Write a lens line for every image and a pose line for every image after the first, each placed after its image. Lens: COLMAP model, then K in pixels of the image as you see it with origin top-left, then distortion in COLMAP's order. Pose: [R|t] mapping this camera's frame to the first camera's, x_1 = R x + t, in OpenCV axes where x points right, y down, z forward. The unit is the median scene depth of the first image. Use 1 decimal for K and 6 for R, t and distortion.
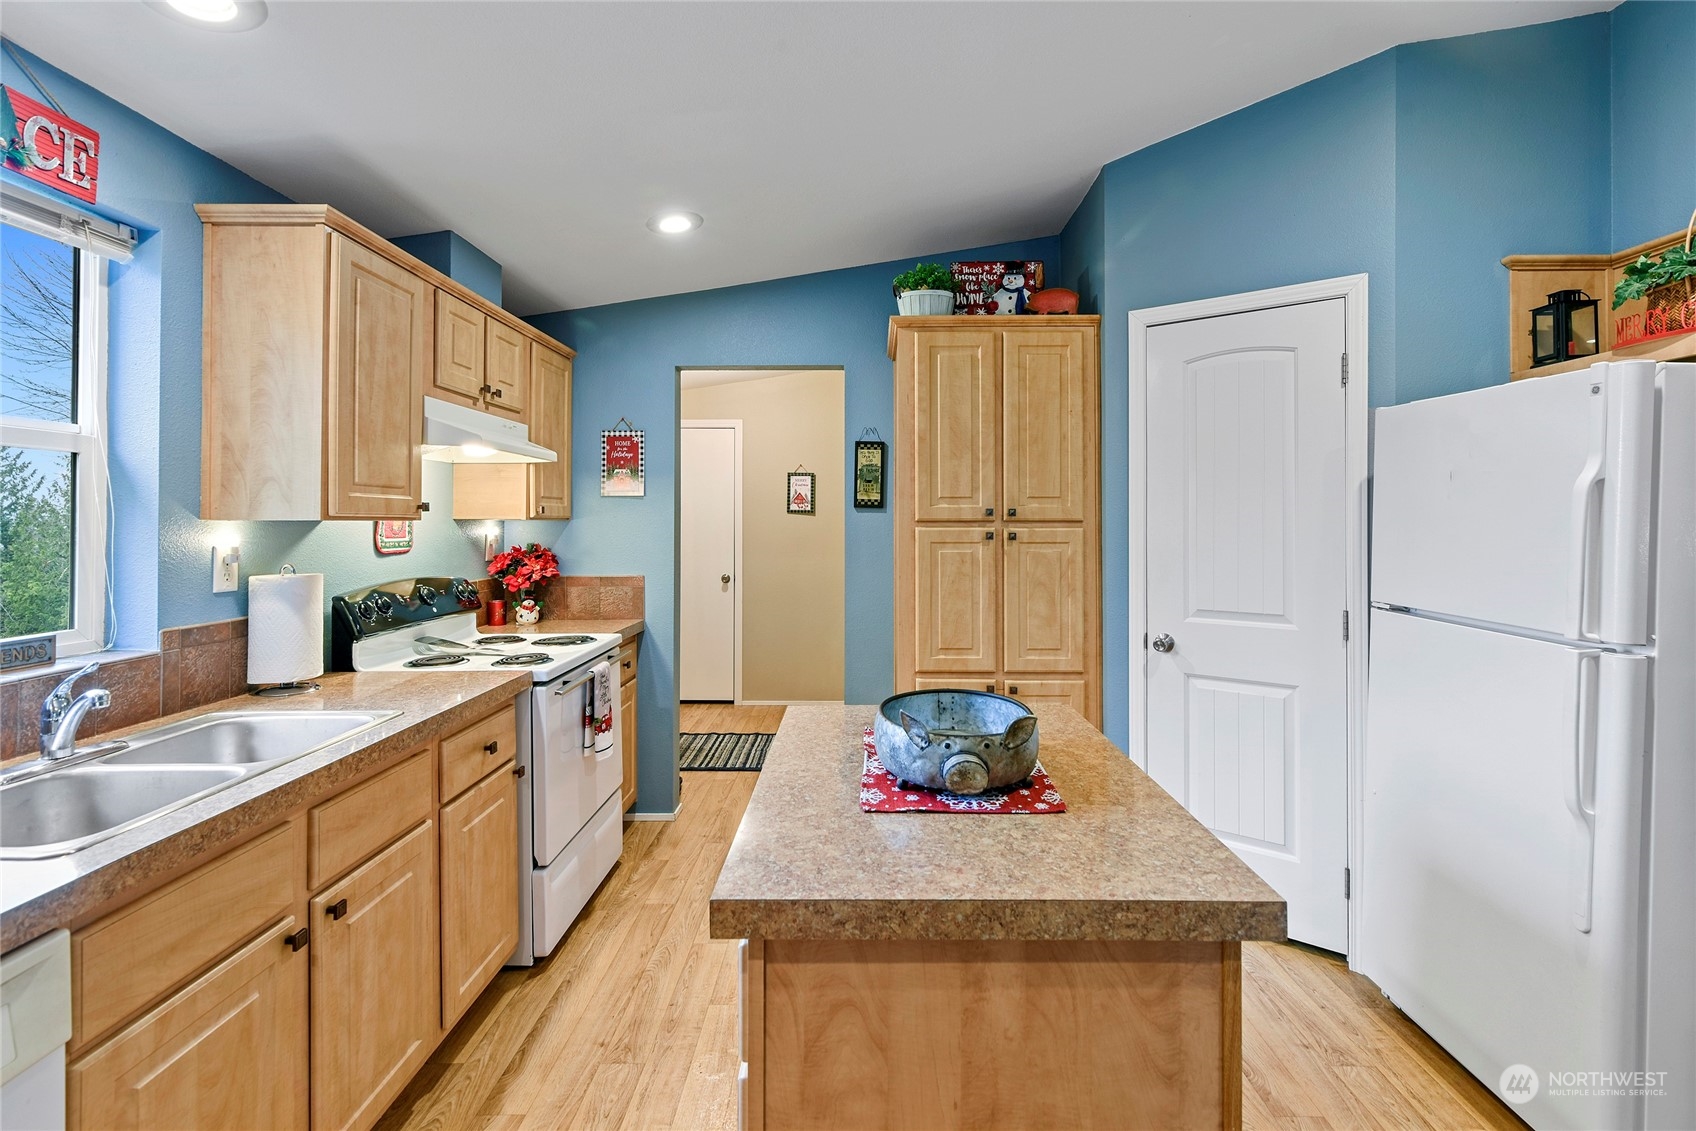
lens RADIAL K [[790.8, 0, 858.6], [0, 790.8, 514.5], [0, 0, 1]] dist [0.001247, 0.000613]
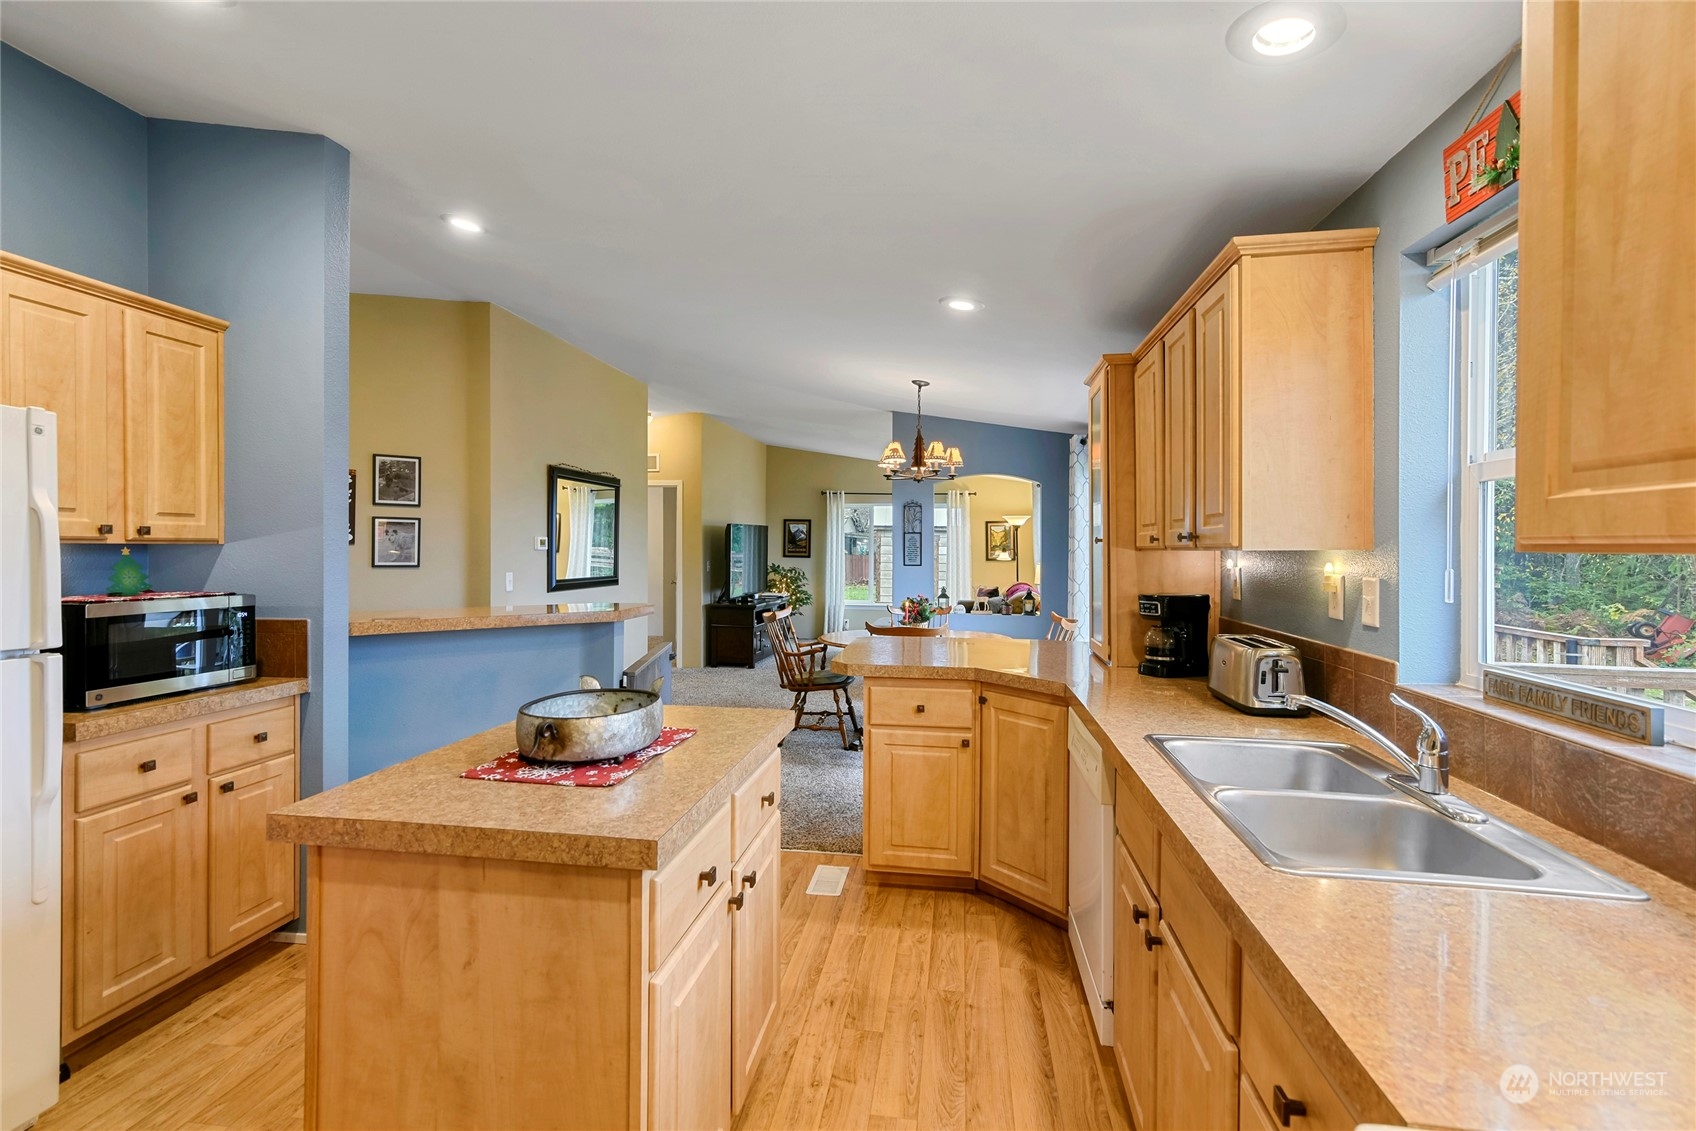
lens RADIAL K [[790.8, 0, 845.9], [0, 790.8, 553.6], [0, 0, 1]] dist [-0.009241, -0.000093]
pose [[-0.989269, -0.003964, 0.146055, -0.237301], [-0.004191, 0.999990, -0.001243, 0.007512], [-0.146049, -0.001842, -0.989276, 1.149581]]
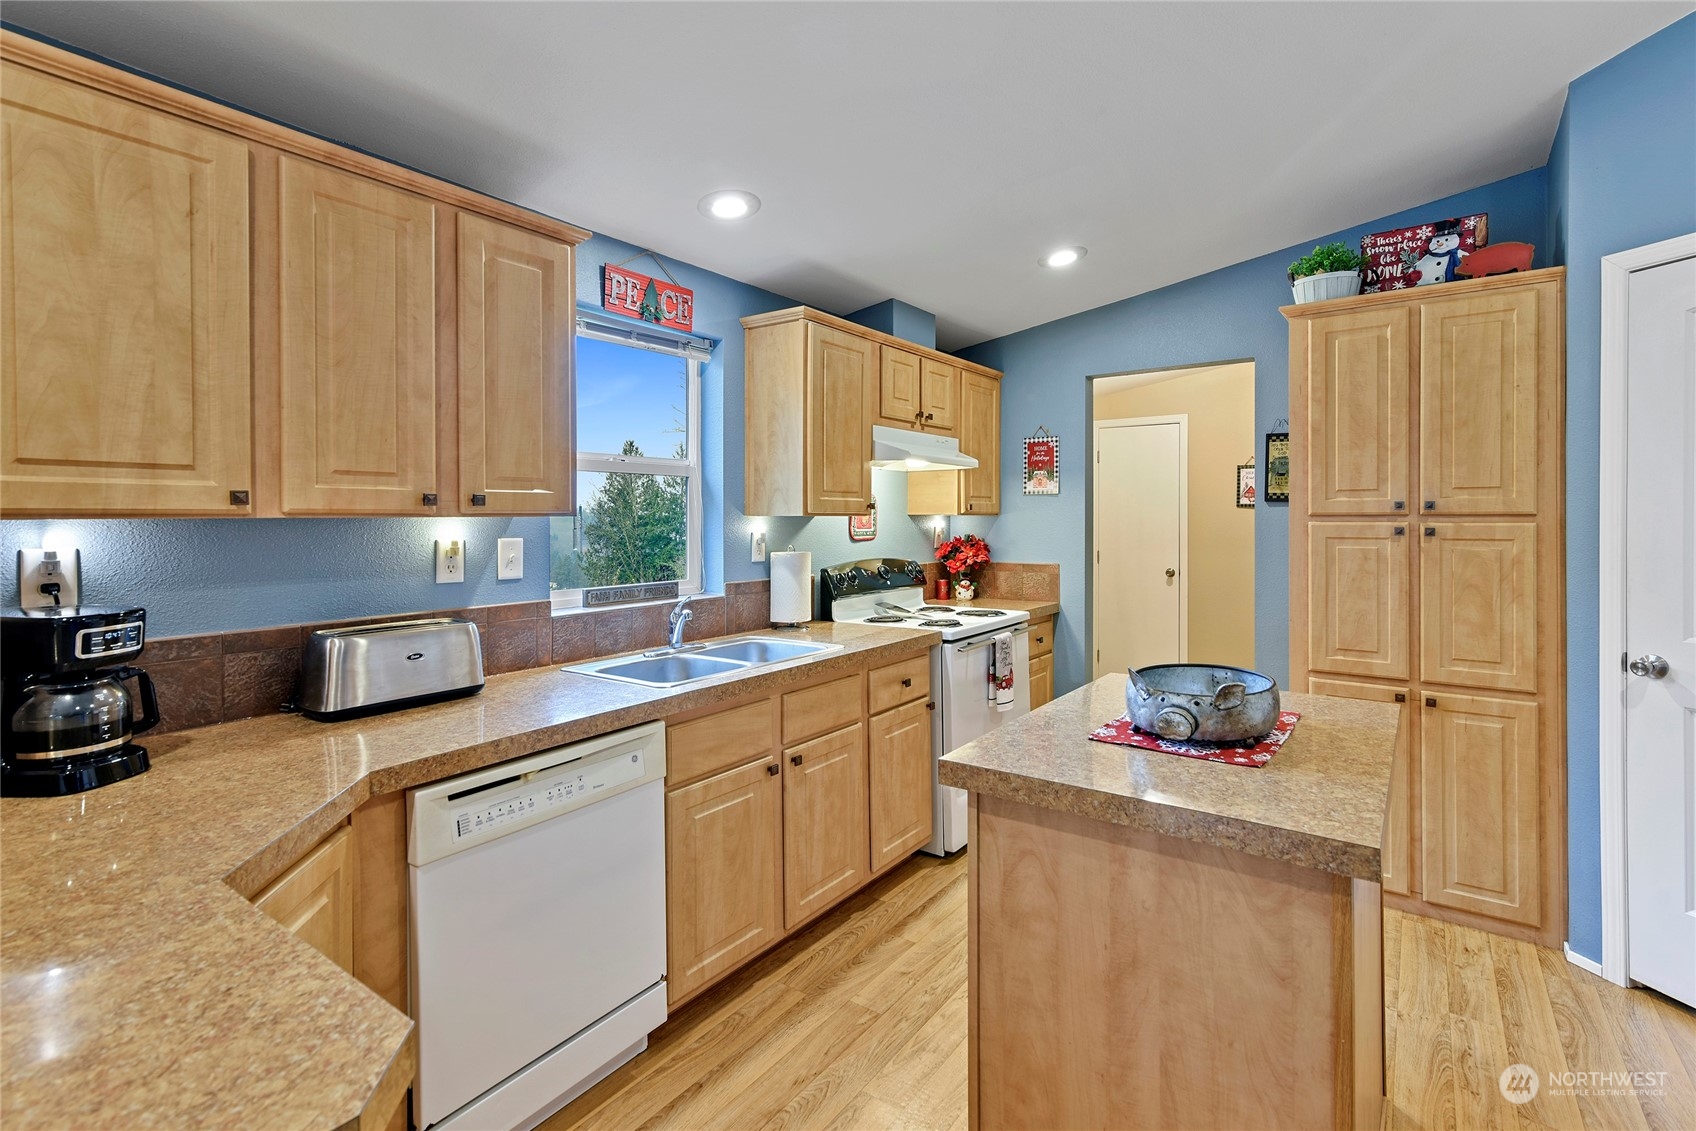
lens RADIAL K [[792.4, 0, 863.4], [0, 792.4, 521.2], [0, 0, 1]] dist [0.012751, 0.000907]
pose [[0.818913, 0.001610, -0.573916, 0.207982], [0.006919, 0.999896, 0.012676, -0.000656], [0.573877, -0.014352, 0.818816, -0.126771]]
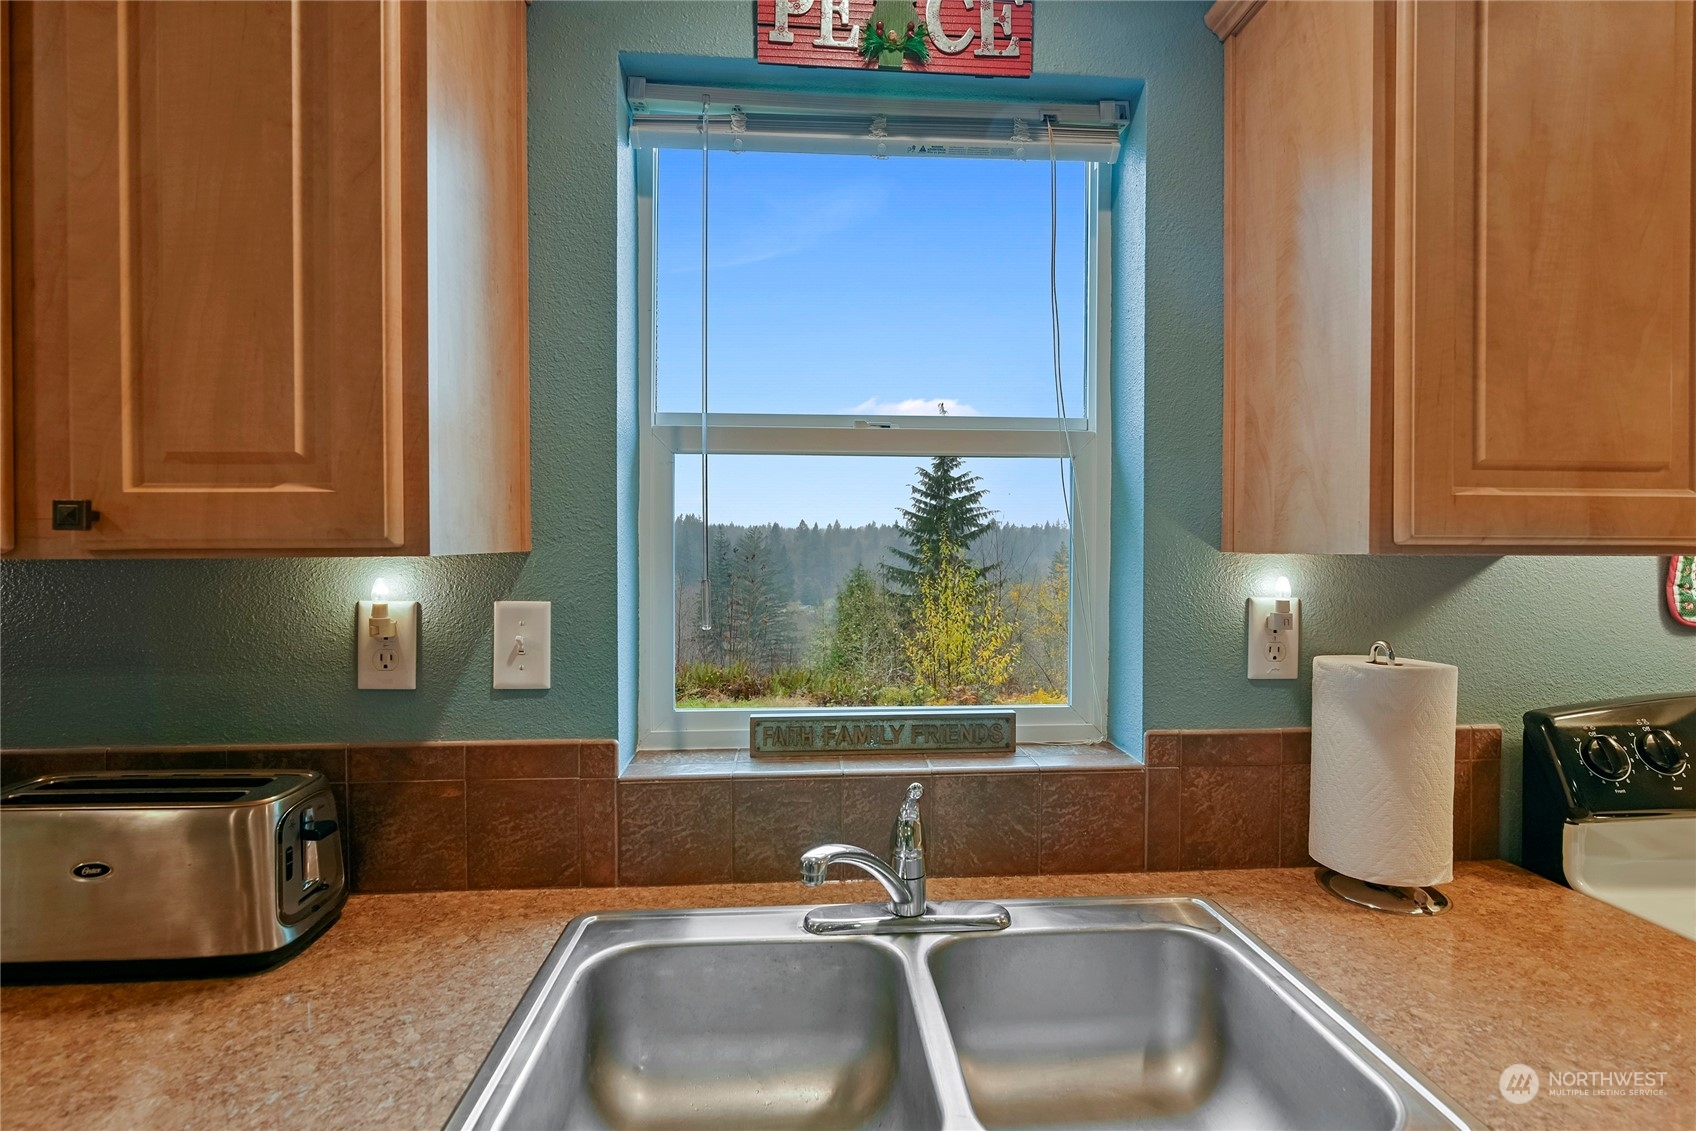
lens RADIAL K [[790.8, 0, 845.9], [0, 790.8, 553.6], [0, 0, 1]] dist [-0.009241, -0.000093]
pose [[0.070298, 0.008789, -0.997487, -0.197325], [0.008187, 0.999922, 0.009387, -0.000013], [0.997492, -0.008827, 0.070221, 0.501230]]
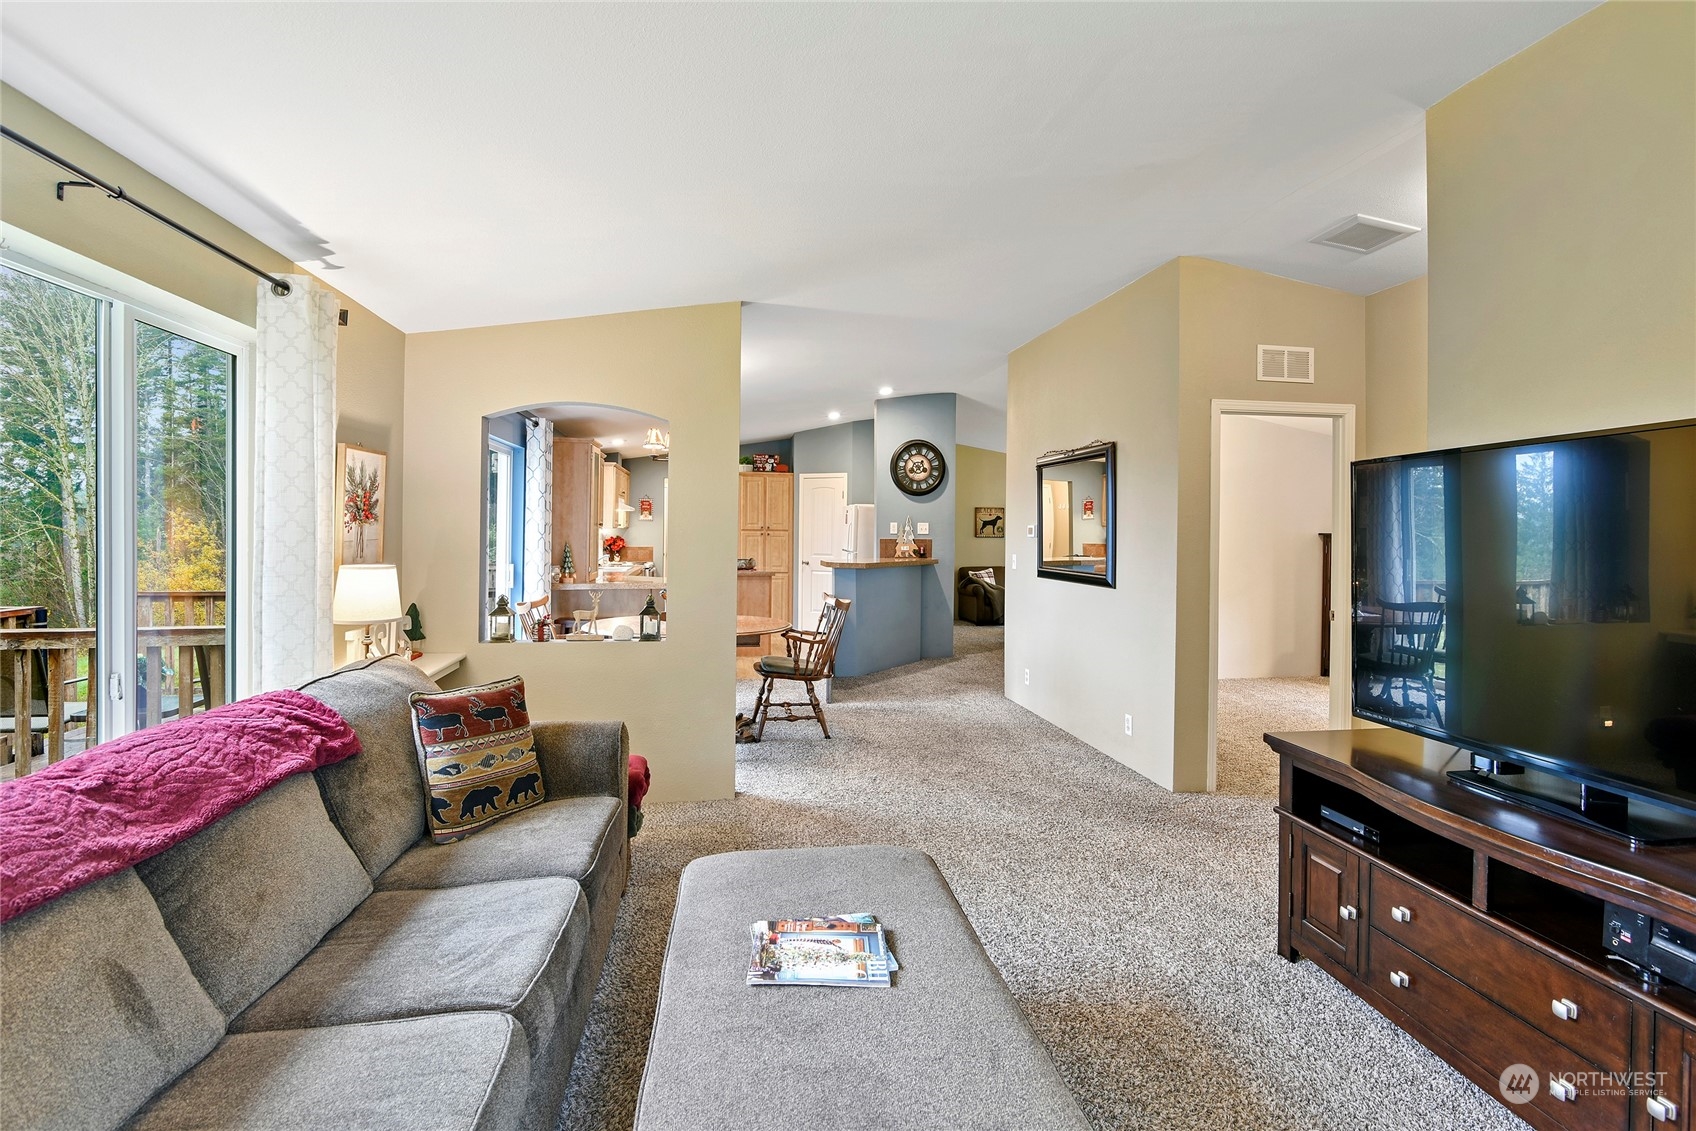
lens RADIAL K [[775.4, 0, 840.6], [0, 775.4, 534.9], [0, 0, 1]] dist [-0.000490, 0.000101]
pose [[0.986142, 0.010392, 0.165579, -0.072424], [-0.012827, 0.999825, 0.013643, -0.024814], [-0.165408, -0.015577, 0.986102, -2.818123]]
